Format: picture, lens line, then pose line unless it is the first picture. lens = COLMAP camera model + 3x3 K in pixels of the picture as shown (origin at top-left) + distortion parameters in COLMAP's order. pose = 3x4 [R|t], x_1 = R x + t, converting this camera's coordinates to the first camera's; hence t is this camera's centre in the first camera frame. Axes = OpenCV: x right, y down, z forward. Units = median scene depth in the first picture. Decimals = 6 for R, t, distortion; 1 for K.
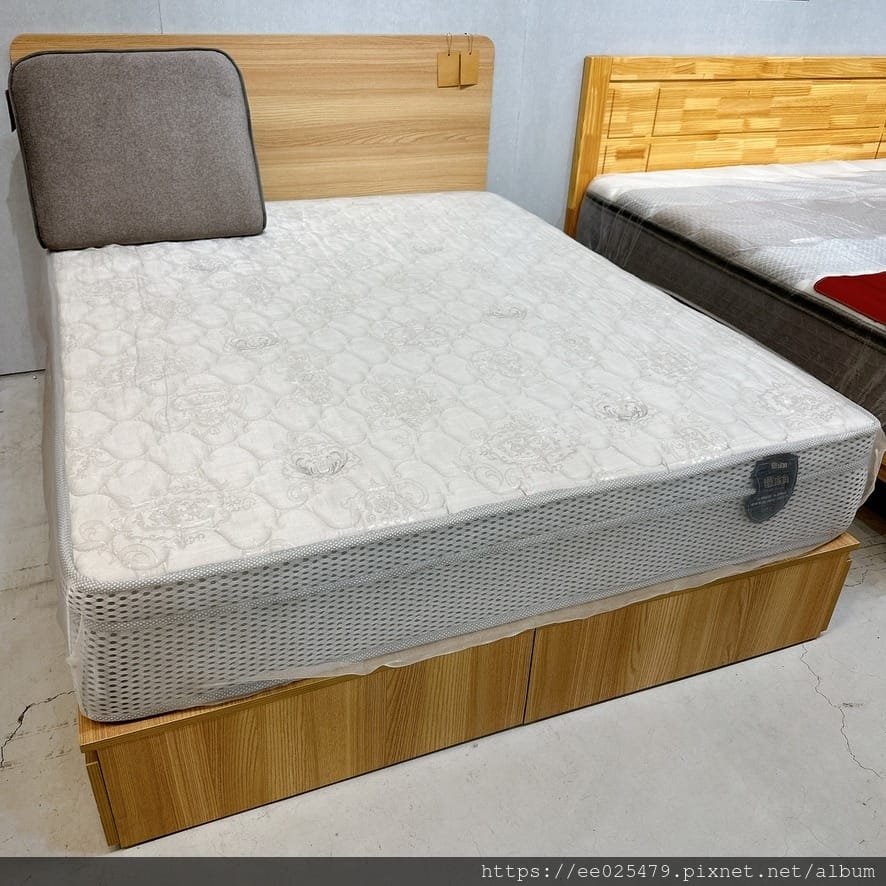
lens RADIAL K [[852.5, 0, 446.5], [0, 852.5, 446.0], [0, 0, 1]] dist [0.004286, -0.000517]
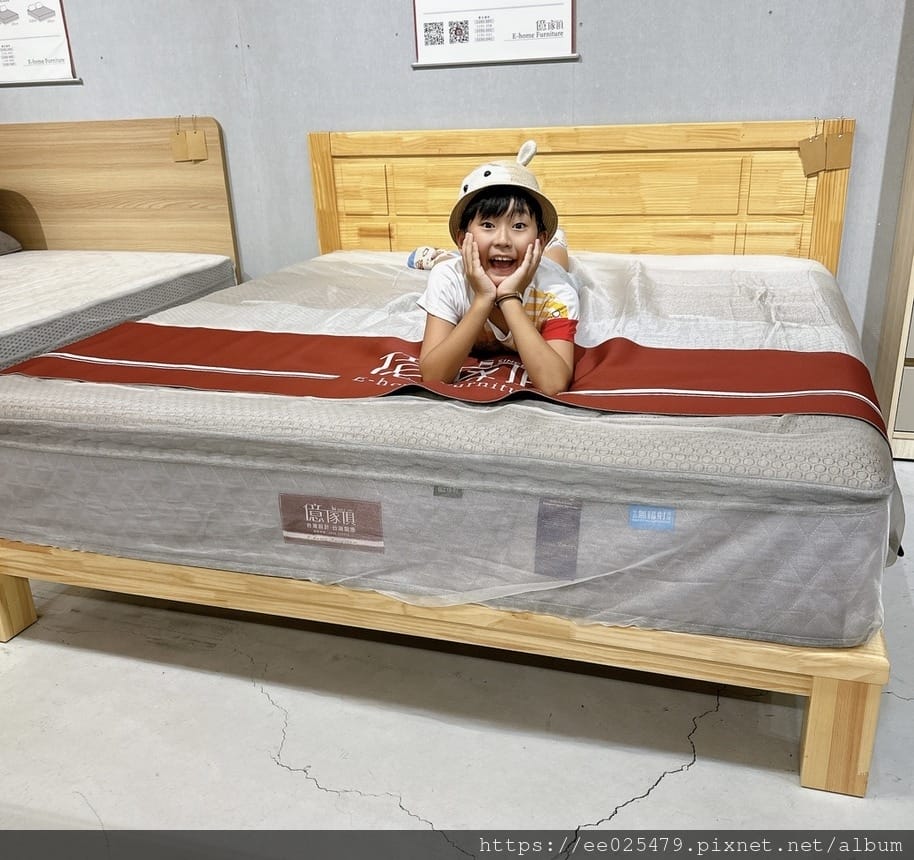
lens RADIAL K [[910.6, 0, 457.9], [0, 910.6, 464.0], [0, 0, 1]] dist [0.029012, -0.036636]
pose [[0.754344, 0.182520, -0.630596, 1.126981], [-0.270354, 0.961706, -0.045052, -0.078967], [0.598225, 0.204469, 0.774803, 0.361769]]
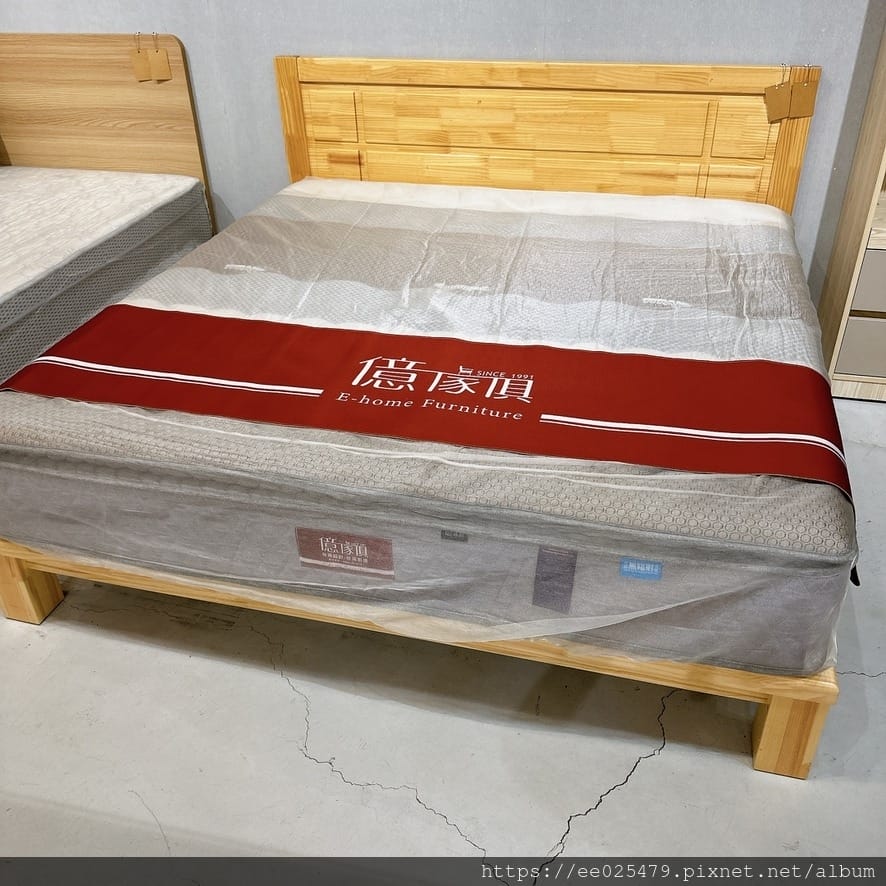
lens RADIAL K [[852.5, 0, 446.5], [0, 852.5, 446.0], [0, 0, 1]] dist [0.004286, -0.000517]
pose [[0.787917, 0.285845, -0.545417, 1.067147], [-0.259023, 0.957409, 0.127576, -0.209337], [0.558654, 0.040756, 0.828399, 0.316354]]
